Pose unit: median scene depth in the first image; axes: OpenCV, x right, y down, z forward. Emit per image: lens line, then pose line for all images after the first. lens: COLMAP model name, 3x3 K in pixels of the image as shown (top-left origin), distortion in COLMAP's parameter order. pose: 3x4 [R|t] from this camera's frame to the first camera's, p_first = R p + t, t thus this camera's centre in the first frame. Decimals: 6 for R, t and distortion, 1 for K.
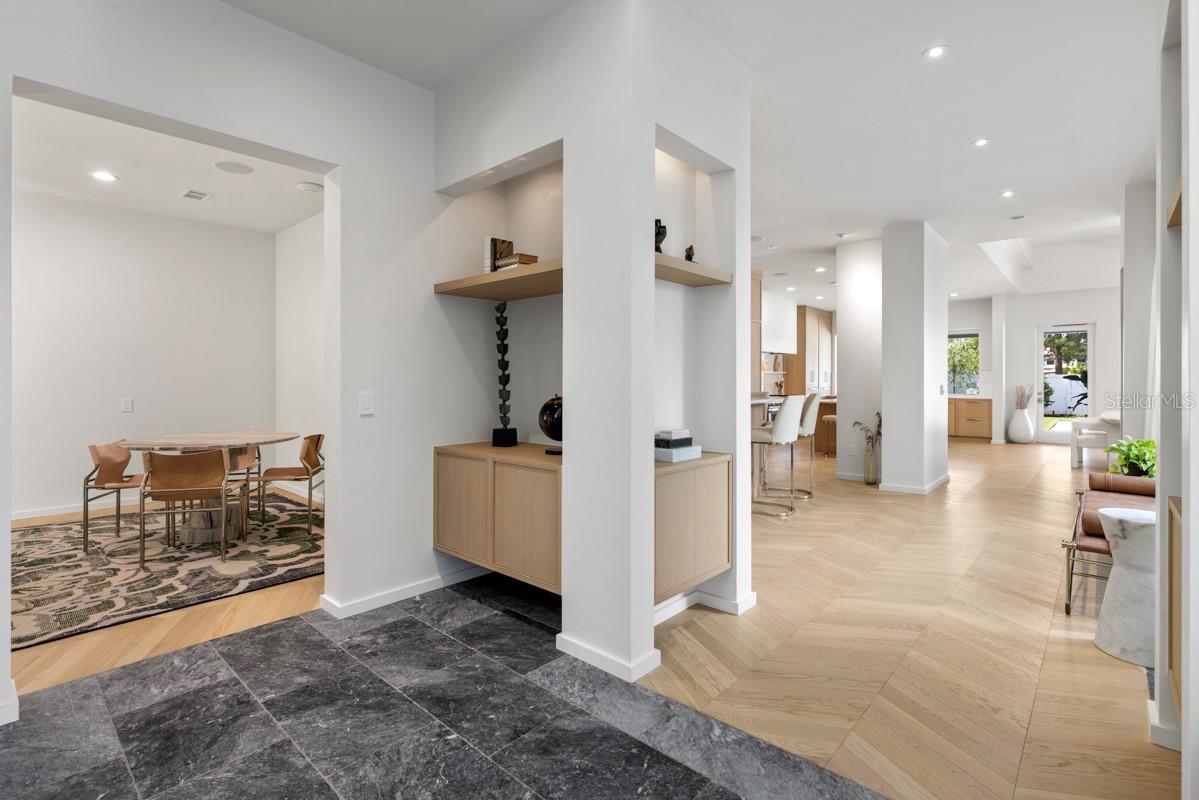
lens RADIAL K [[562.2, 0, 610.6], [0, 562.2, 373.2], [0, 0, 1]] dist [-0.000486, -0.001305]
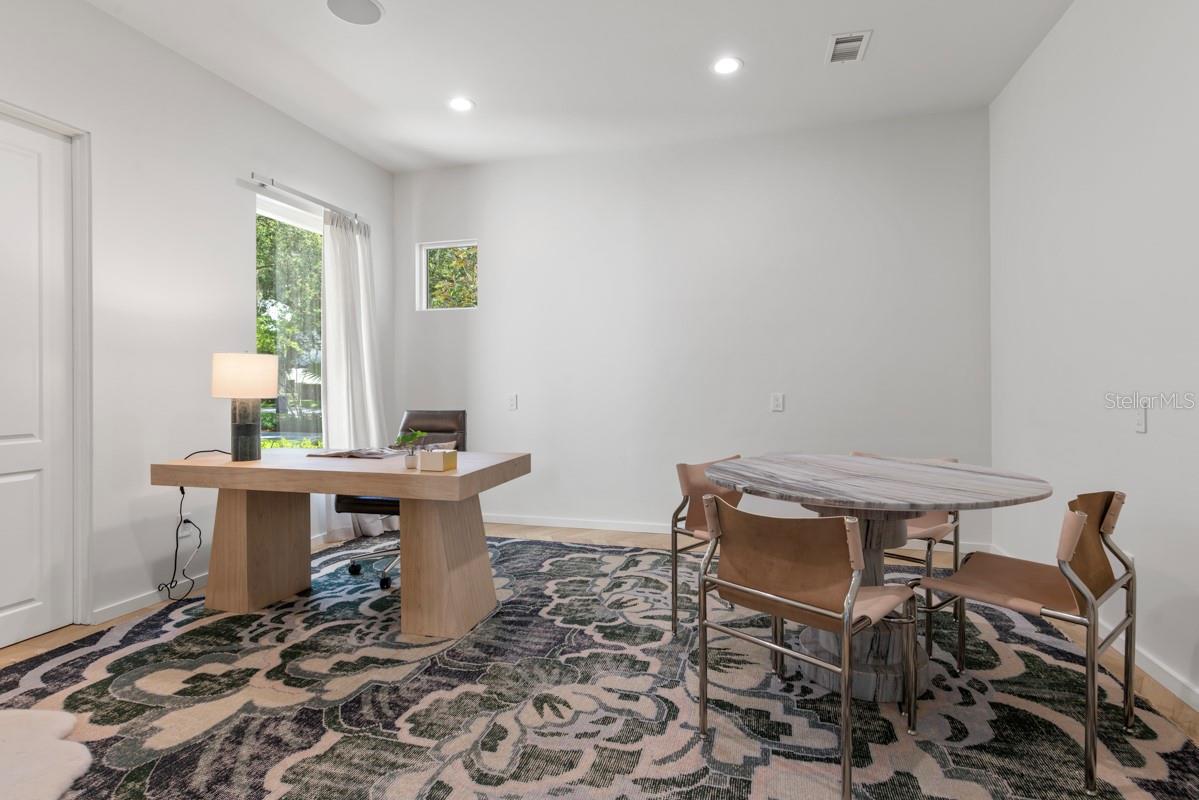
lens RADIAL K [[578.5, 0, 601.3], [0, 578.5, 389.3], [0, 0, 1]] dist [-0.002291, 0.001279]
pose [[0.423303, 0.005260, -0.905973, -0.330039], [0.015328, 0.999798, 0.012966, 0.031926], [0.905858, -0.019375, 0.423137, 0.560989]]
